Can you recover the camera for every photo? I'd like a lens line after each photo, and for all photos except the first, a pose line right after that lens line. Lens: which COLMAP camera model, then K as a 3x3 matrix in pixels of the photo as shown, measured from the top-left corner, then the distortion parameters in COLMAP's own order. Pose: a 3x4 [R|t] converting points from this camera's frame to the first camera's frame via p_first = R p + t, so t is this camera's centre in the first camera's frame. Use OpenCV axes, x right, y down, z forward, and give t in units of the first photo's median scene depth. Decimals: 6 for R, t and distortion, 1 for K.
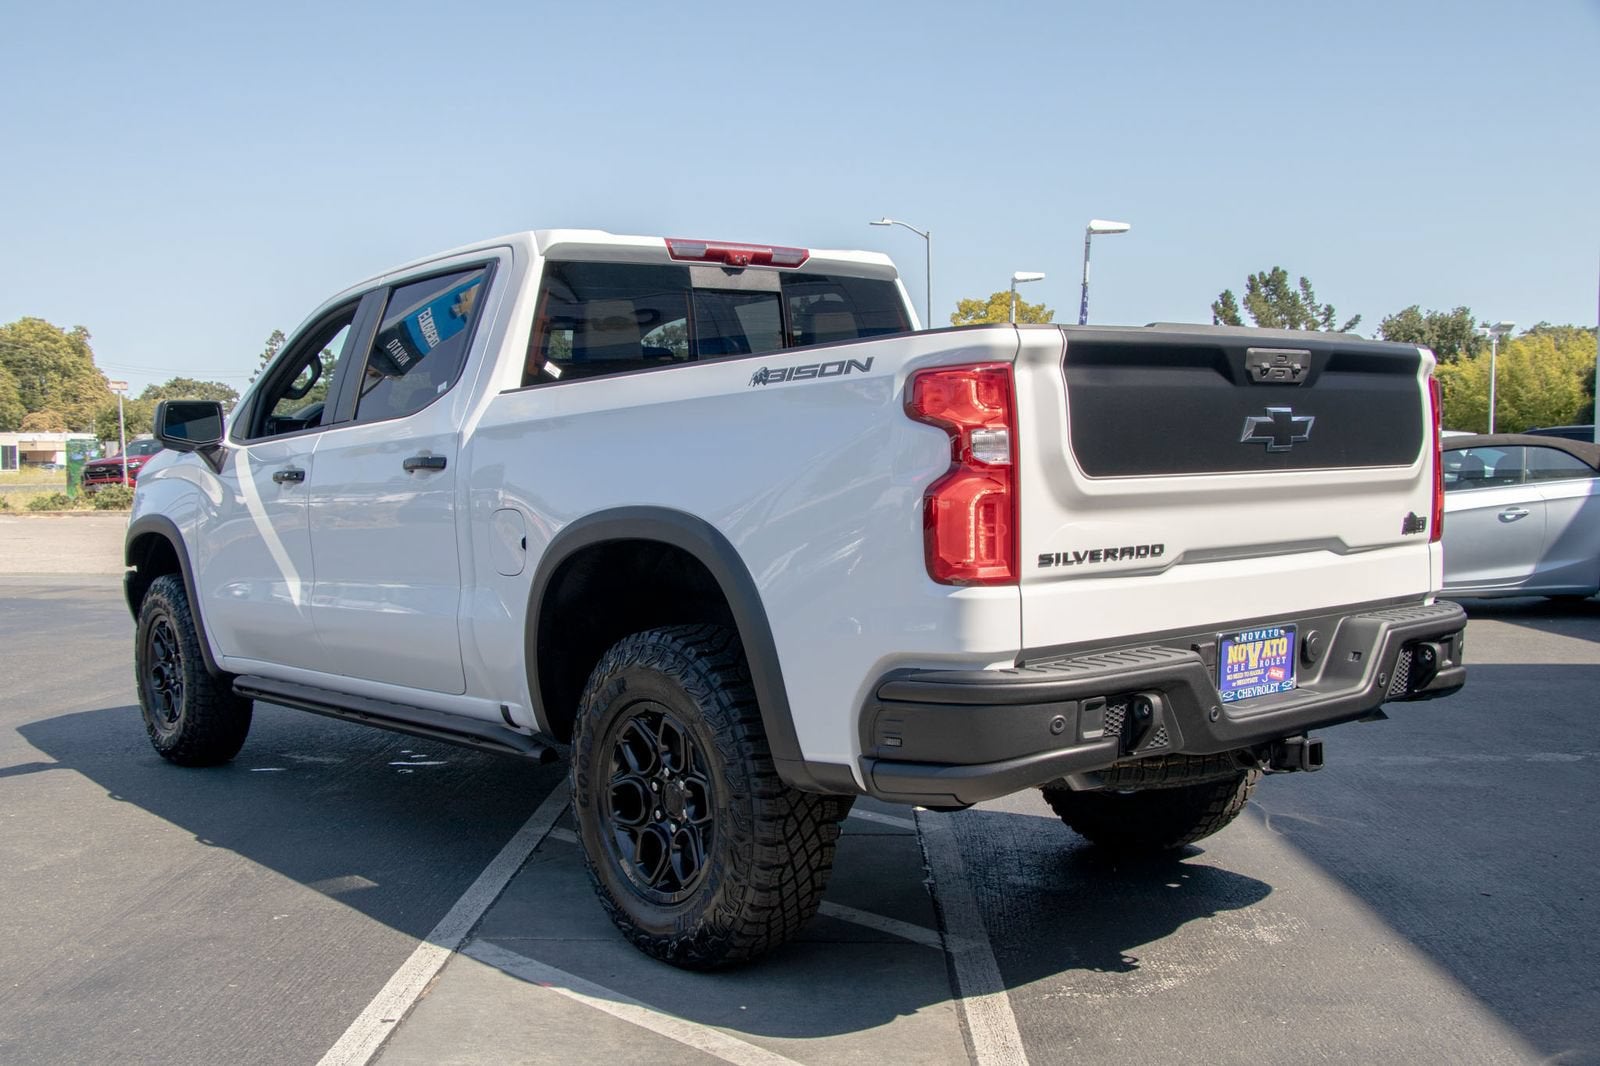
lens RADIAL K [[1607.7, 0, 800.0], [0, 1607.7, 533.0], [0, 0, 1]] dist [-0.175374, 0.288840]
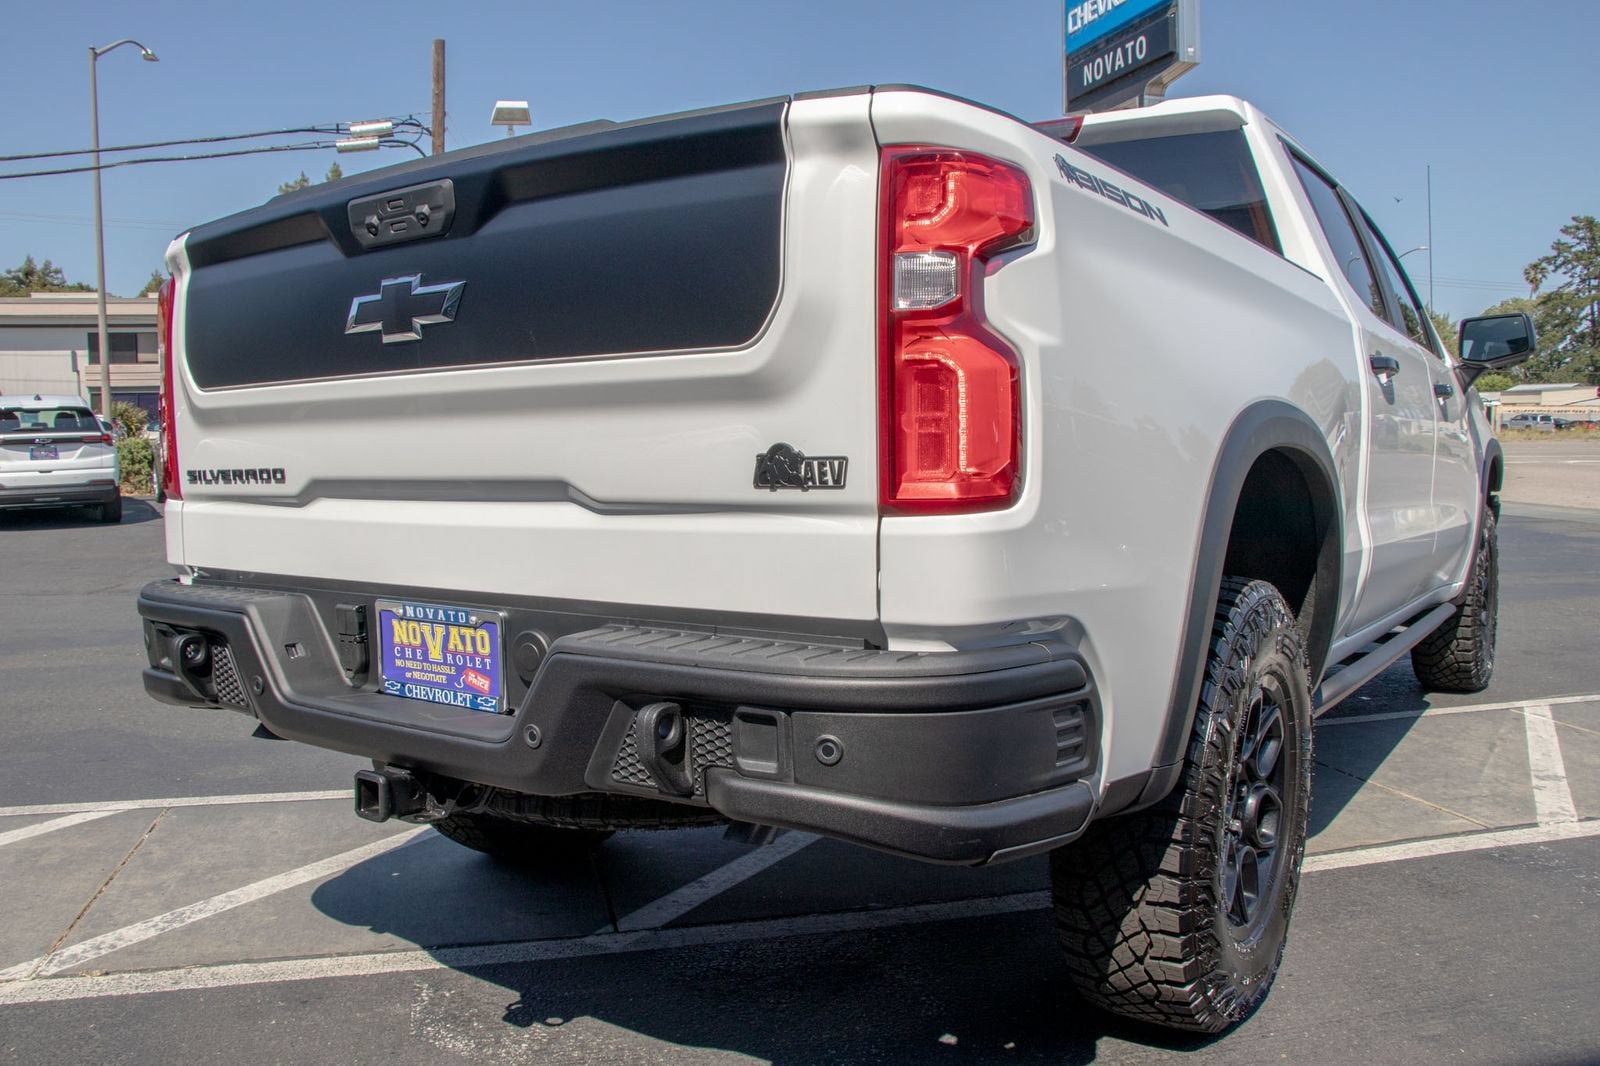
lens RADIAL K [[1377.4, 0, 798.9], [0, 1377.4, 506.4], [0, 0, 1]] dist [-0.193650, 0.171107]
pose [[0.260550, 0.075817, -0.962479, 0.877191], [-0.025373, 0.997105, 0.071676, -0.027181], [0.965127, 0.005746, 0.261719, 0.987587]]
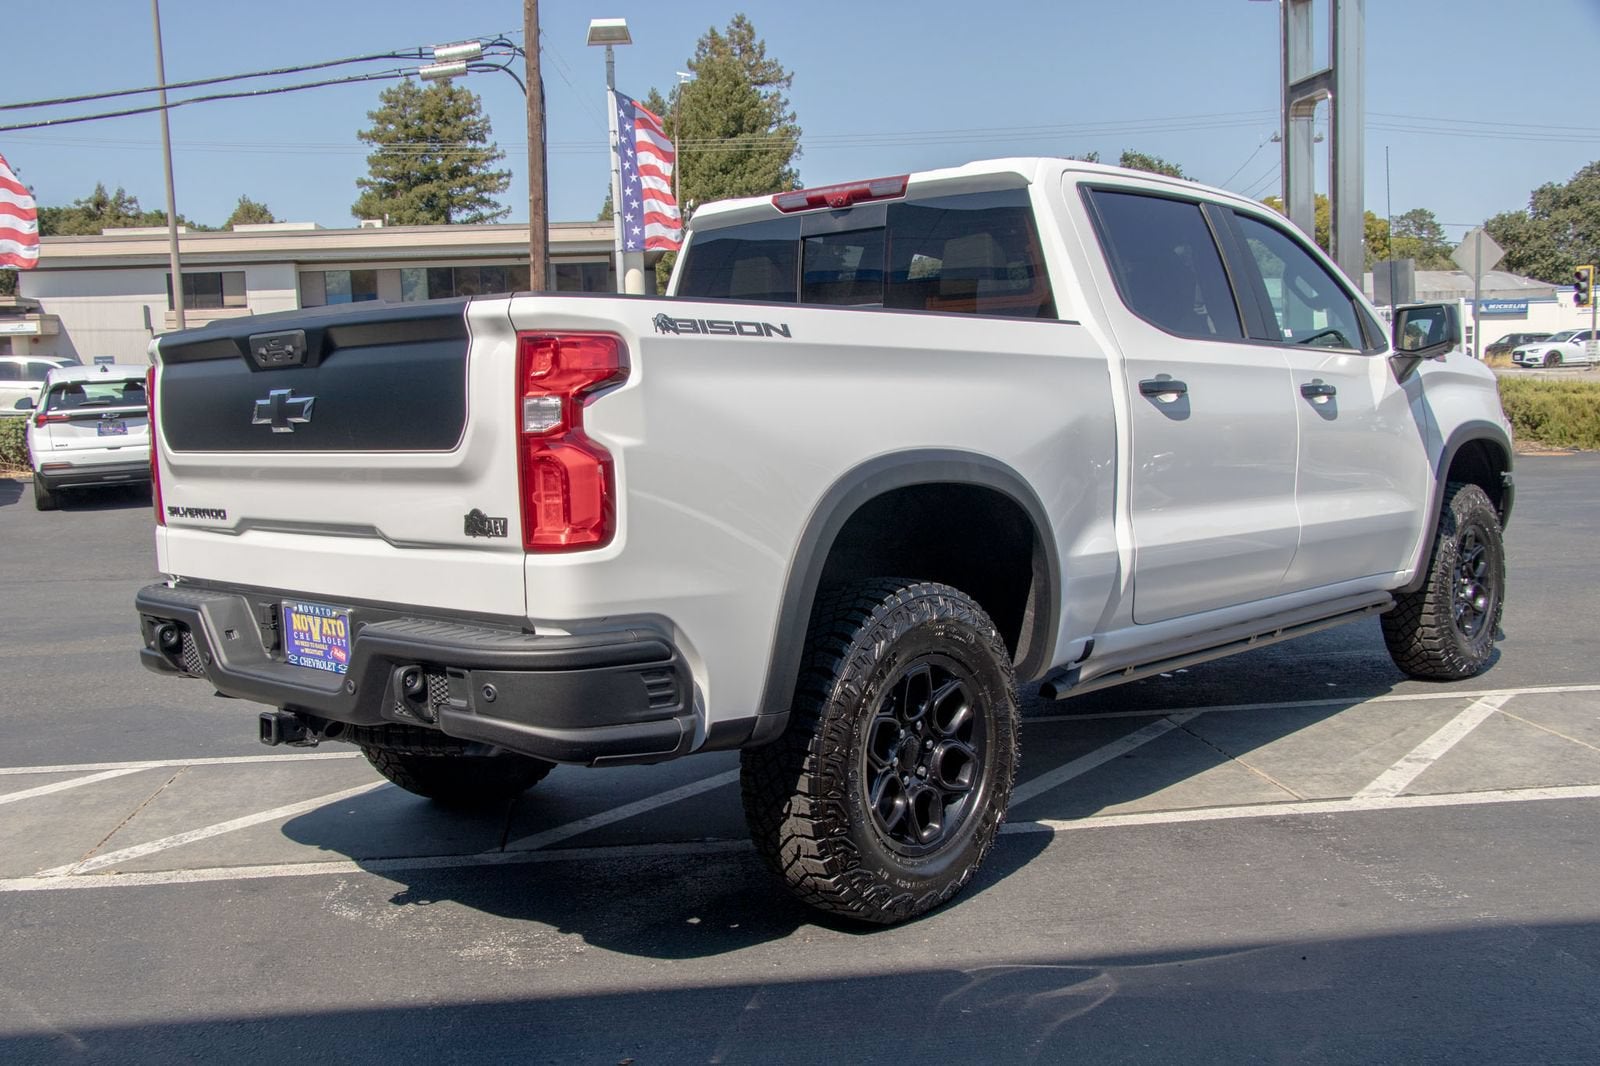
lens RADIAL K [[1708.4, 0, 769.1], [0, 1708.4, 510.0], [0, 0, 1]] dist [-0.131402, 0.331925]
pose [[0.104800, 0.106047, -0.988823, 1.380076], [0.001873, 0.994275, 0.106830, -0.114974], [0.994492, -0.013048, 0.104002, 1.166794]]
